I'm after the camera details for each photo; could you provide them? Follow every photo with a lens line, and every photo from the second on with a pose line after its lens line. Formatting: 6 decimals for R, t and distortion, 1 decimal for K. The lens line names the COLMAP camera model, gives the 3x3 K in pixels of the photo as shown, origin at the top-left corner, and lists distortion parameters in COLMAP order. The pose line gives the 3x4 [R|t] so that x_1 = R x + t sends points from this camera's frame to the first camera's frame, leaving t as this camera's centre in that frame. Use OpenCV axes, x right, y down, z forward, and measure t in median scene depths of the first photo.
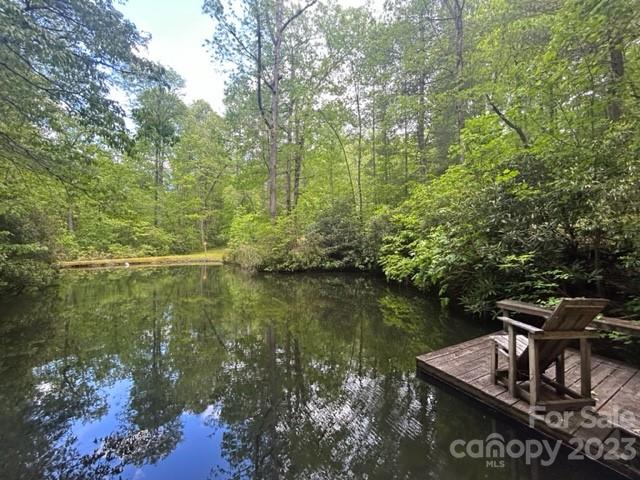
lens RADIAL K [[257.2, 0, 321.9], [0, 257.2, 238.8], [0, 0, 1]] dist [-0.004247, 0.000592]
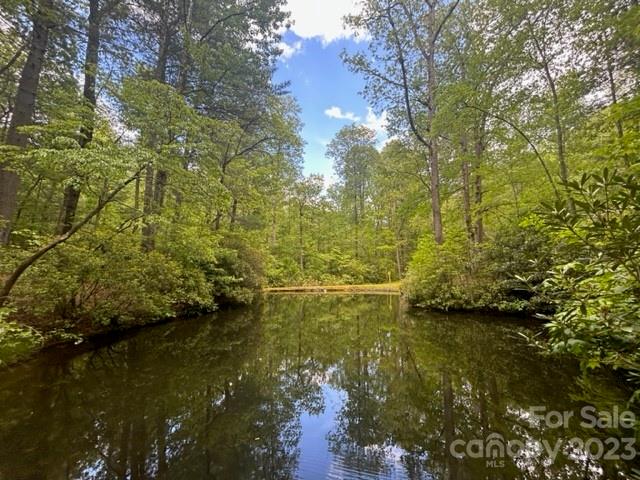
lens RADIAL K [[257.2, 0, 321.0], [0, 257.2, 239.4], [0, 0, 1]] dist [-0.004247, 0.000592]
pose [[0.693631, -0.096129, -0.713887, 0.110604], [0.018650, 0.993120, -0.115608, -0.003390], [0.720089, 0.066875, 0.690652, 0.086075]]
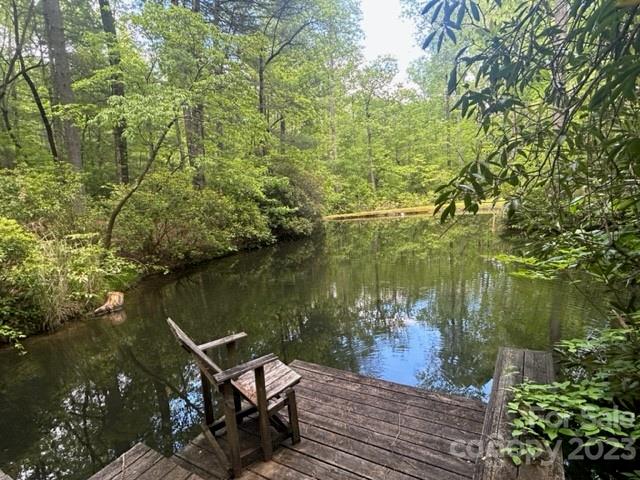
lens RADIAL K [[332.3, 0, 320.0], [0, 332.3, 238.3], [0, 0, 1]] dist [0.005966, -0.000311]
pose [[0.489632, 0.067961, -0.869276, 0.165055], [0.098772, 0.986217, 0.132739, -0.008857], [0.866316, -0.150854, 0.476171, 0.075263]]
